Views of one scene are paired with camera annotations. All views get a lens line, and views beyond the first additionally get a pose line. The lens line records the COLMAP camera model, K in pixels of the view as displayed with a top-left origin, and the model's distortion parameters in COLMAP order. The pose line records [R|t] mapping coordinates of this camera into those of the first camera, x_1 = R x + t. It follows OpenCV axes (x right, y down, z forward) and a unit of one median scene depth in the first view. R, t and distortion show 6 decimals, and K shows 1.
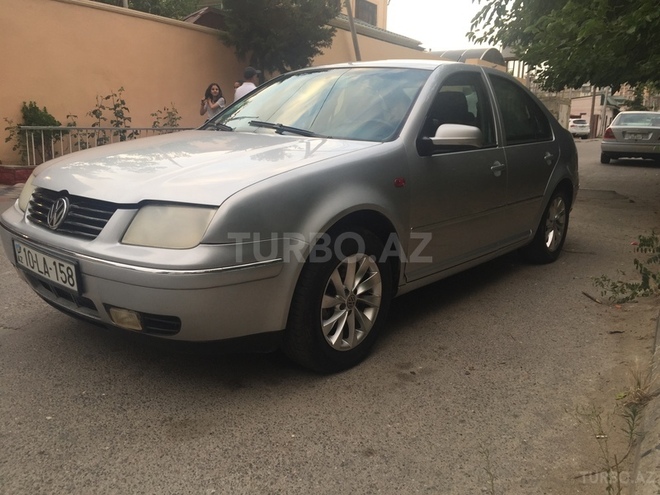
lens RADIAL K [[547.2, 0, 331.1], [0, 547.2, 248.1], [0, 0, 1]] dist [0.037483, -0.002509]
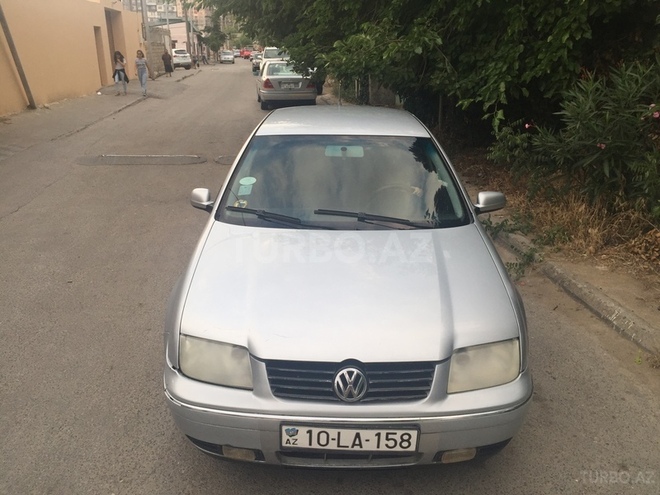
lens RADIAL K [[547.2, 0, 330.7], [0, 547.2, 246.8], [0, 0, 1]] dist [0.037483, -0.002509]
pose [[0.781848, -0.230391, 0.579338, -1.001879], [0.162205, 0.972386, 0.167794, -0.455113], [-0.601999, -0.037218, 0.797629, 0.251619]]
